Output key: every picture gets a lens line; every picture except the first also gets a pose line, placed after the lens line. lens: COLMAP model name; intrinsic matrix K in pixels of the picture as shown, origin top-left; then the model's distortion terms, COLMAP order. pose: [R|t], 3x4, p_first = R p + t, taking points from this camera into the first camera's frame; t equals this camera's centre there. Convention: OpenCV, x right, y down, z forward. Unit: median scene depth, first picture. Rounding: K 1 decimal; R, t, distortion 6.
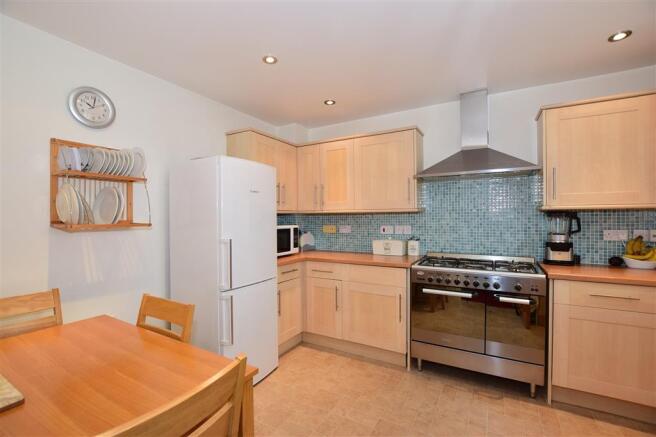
lens RADIAL K [[290.4, 0, 328.0], [0, 290.4, 218.5], [0, 0, 1]] dist [-0.030144, 0.000371]
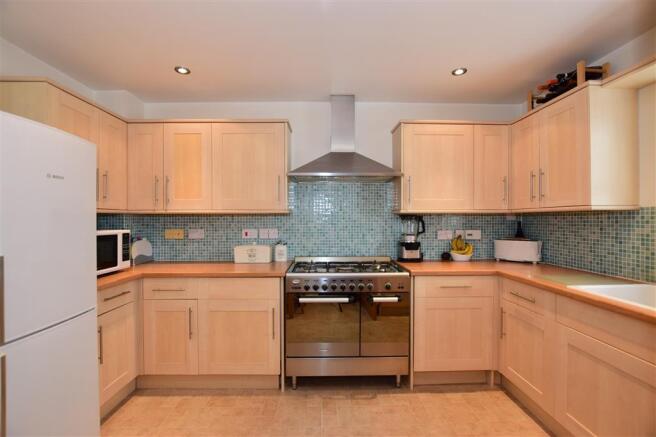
lens RADIAL K [[290.4, 0, 328.0], [0, 290.4, 218.5], [0, 0, 1]] dist [-0.030144, 0.000371]
pose [[0.853345, 0.006976, 0.521300, -0.063868], [-0.002850, 0.999958, -0.008717, 0.000054], [-0.521339, 0.005953, 0.853329, 0.161274]]
